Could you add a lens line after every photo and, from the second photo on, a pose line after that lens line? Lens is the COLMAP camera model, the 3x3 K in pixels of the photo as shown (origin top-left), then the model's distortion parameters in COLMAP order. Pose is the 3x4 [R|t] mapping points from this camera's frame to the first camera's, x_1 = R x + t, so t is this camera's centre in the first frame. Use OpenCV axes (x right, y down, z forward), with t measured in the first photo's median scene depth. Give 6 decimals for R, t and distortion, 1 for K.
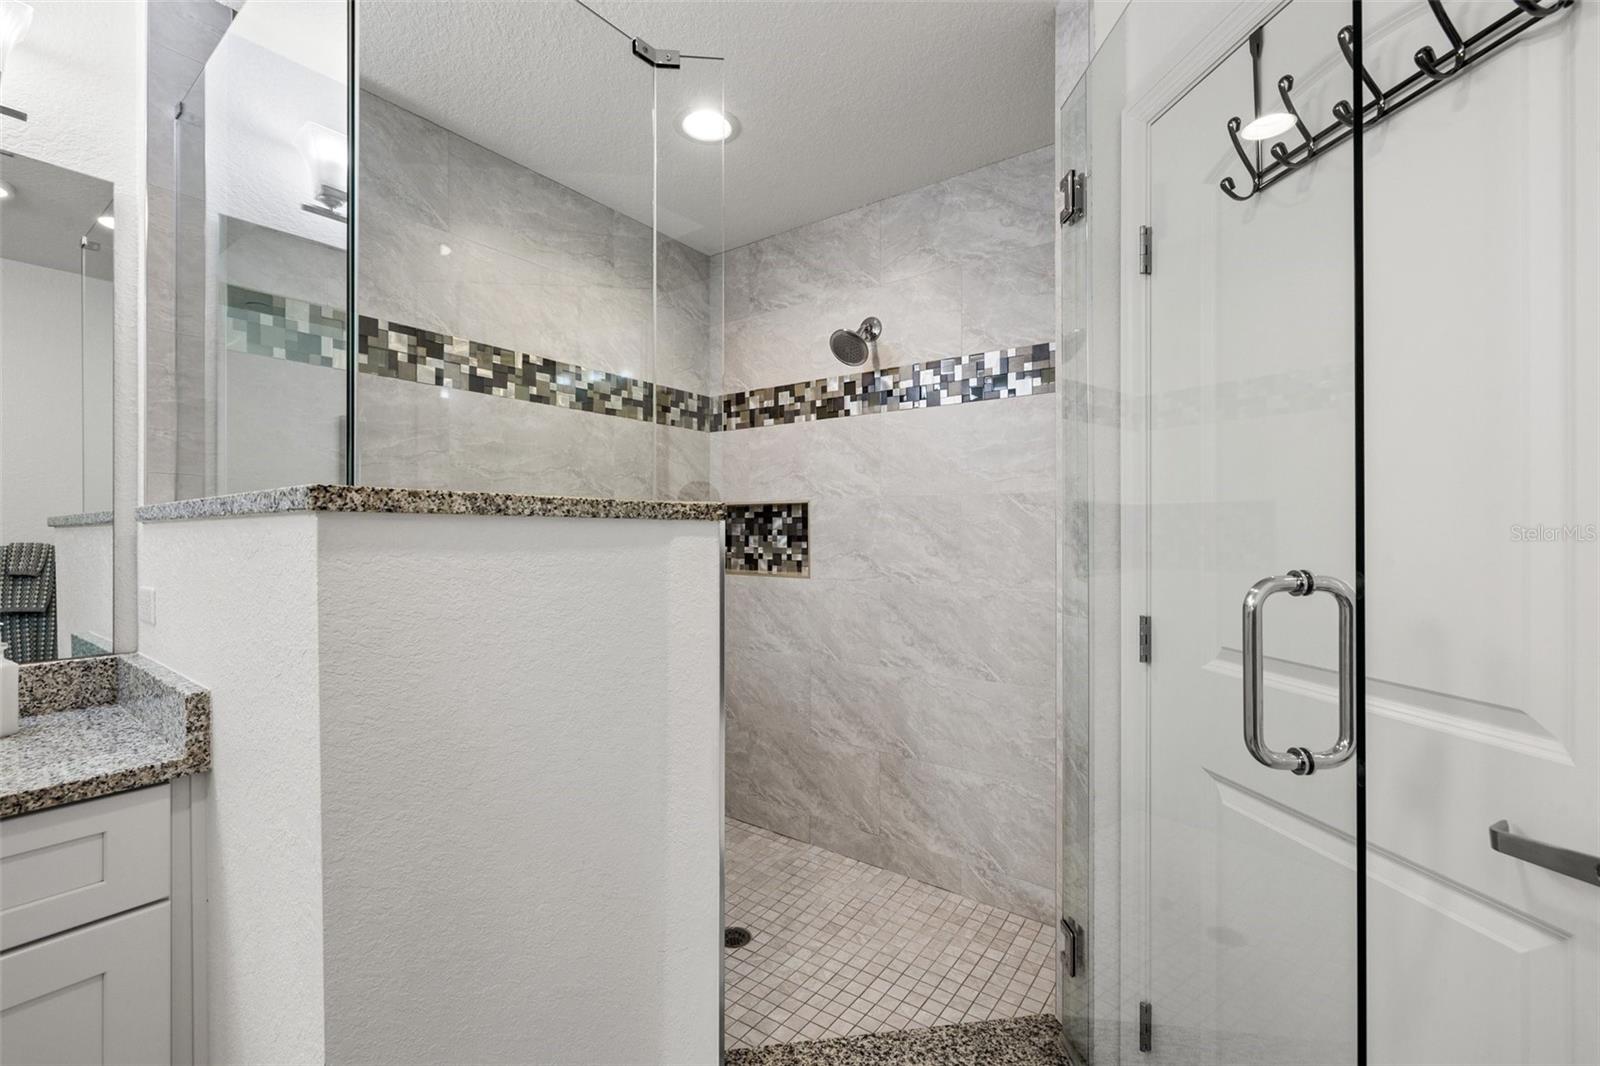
lens RADIAL K [[677.7, 0, 783.7], [0, 677.7, 534.5], [0, 0, 1]] dist [0.000462, -0.000208]
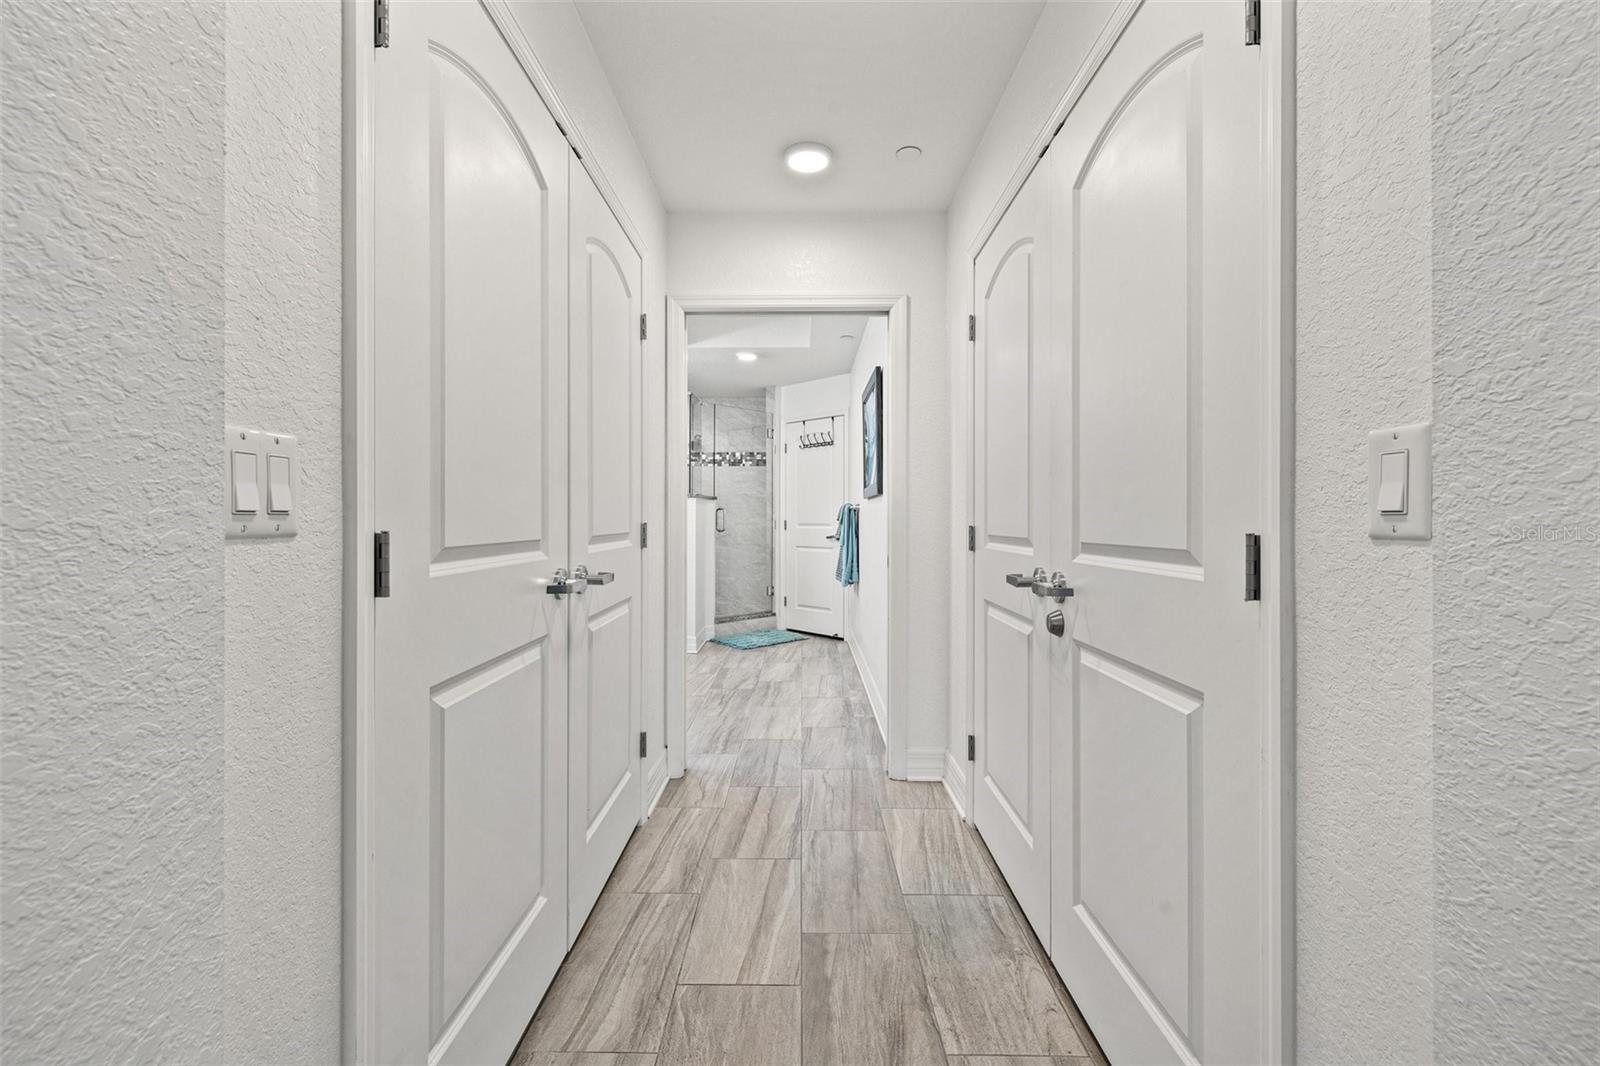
lens RADIAL K [[676.9, 0, 792.4], [0, 676.9, 538.2], [0, 0, 1]] dist [0.001722, 0.000025]
pose [[0.812183, -0.012848, 0.583261, -1.367626], [-0.001066, 0.999723, 0.023506, 0.077343], [-0.583402, -0.019714, 0.811944, -1.809260]]
